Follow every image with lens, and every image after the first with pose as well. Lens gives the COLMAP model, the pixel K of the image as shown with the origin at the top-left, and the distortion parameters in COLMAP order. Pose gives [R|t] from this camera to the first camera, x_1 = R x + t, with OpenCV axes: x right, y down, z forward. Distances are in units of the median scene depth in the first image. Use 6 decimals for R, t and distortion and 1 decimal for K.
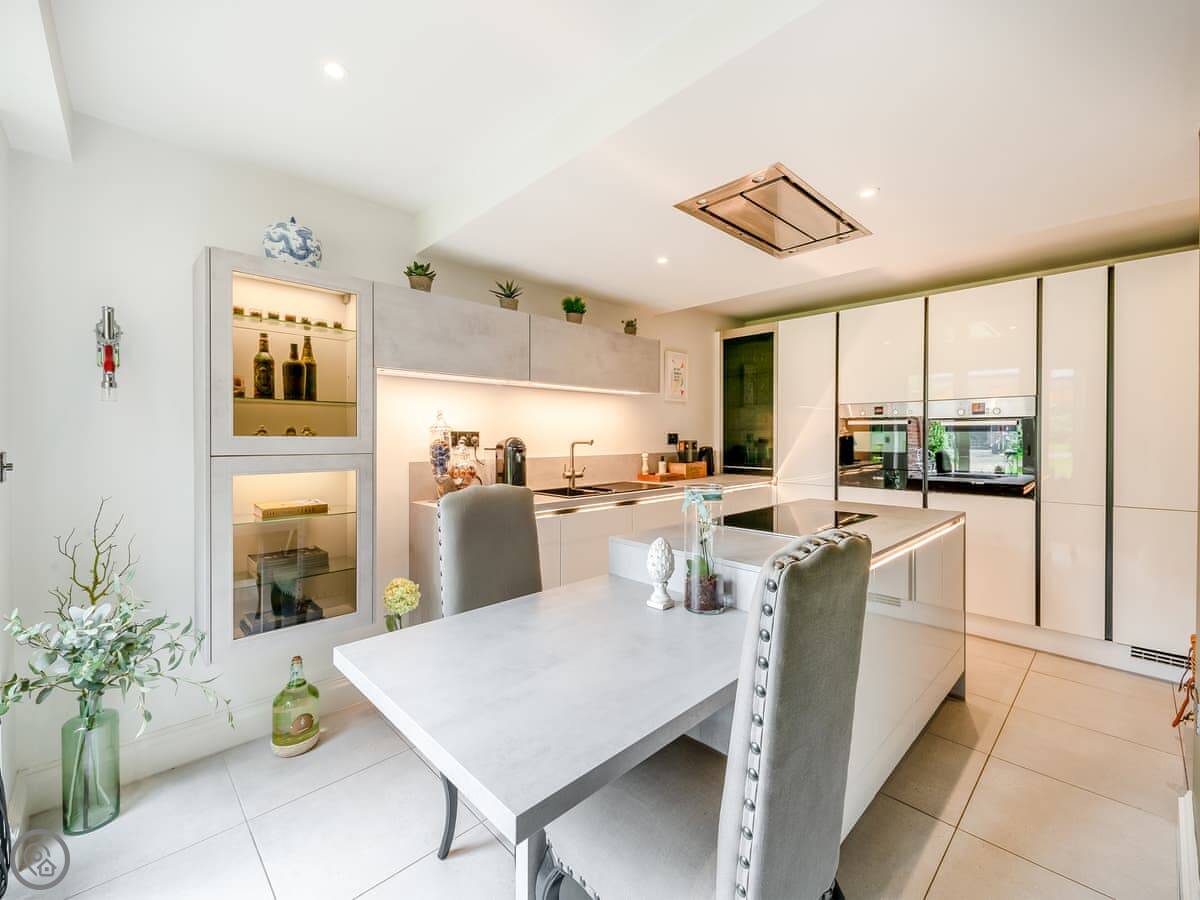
lens RADIAL K [[505.0, 0, 608.2], [0, 505.0, 438.3], [0, 0, 1]] dist [0.029504, -0.000306]
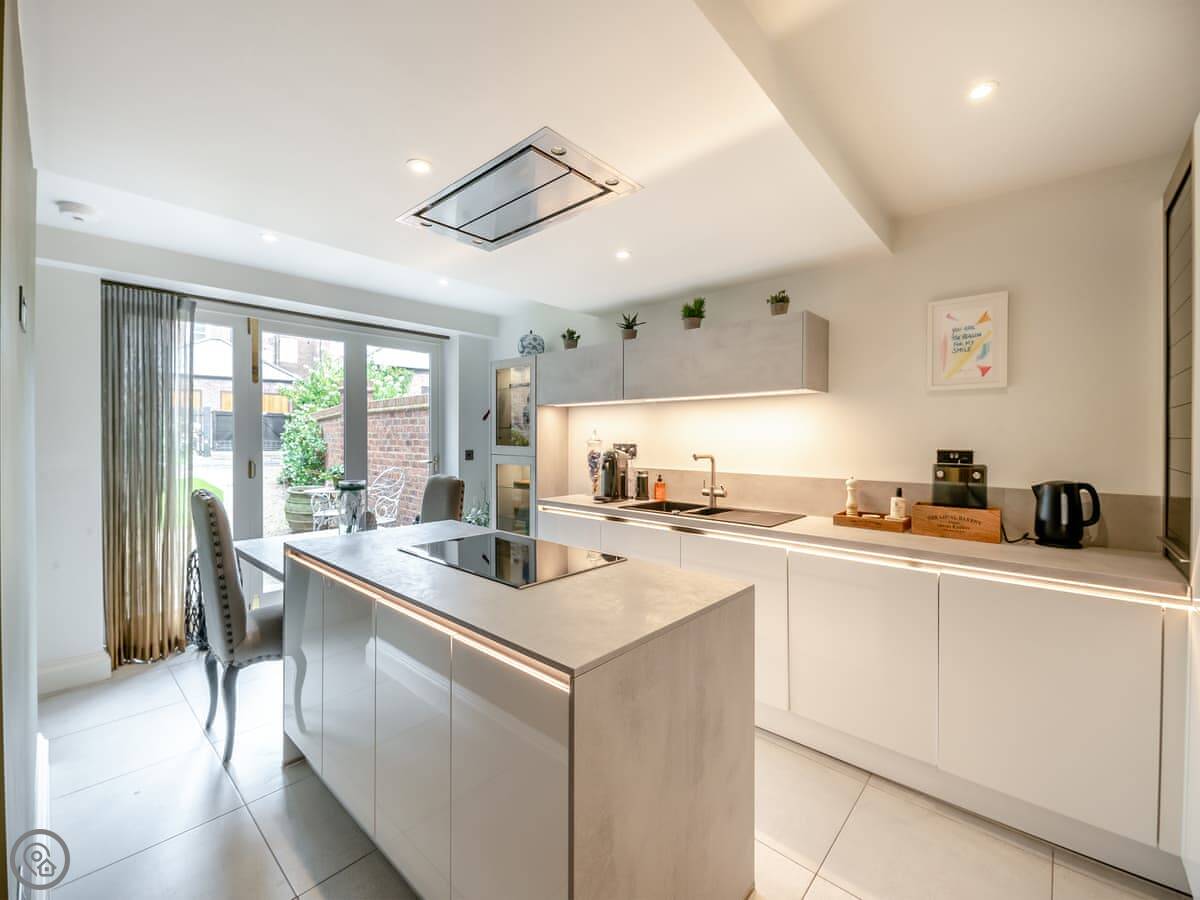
lens RADIAL K [[505.0, 0, 608.2], [0, 505.0, 438.3], [0, 0, 1]] dist [0.029504, -0.000306]
pose [[0.063921, 0.004492, -0.997945, 0.831124], [-0.007686, 0.999962, 0.004008, -0.027553], [0.997925, 0.007414, 0.063953, 0.763394]]
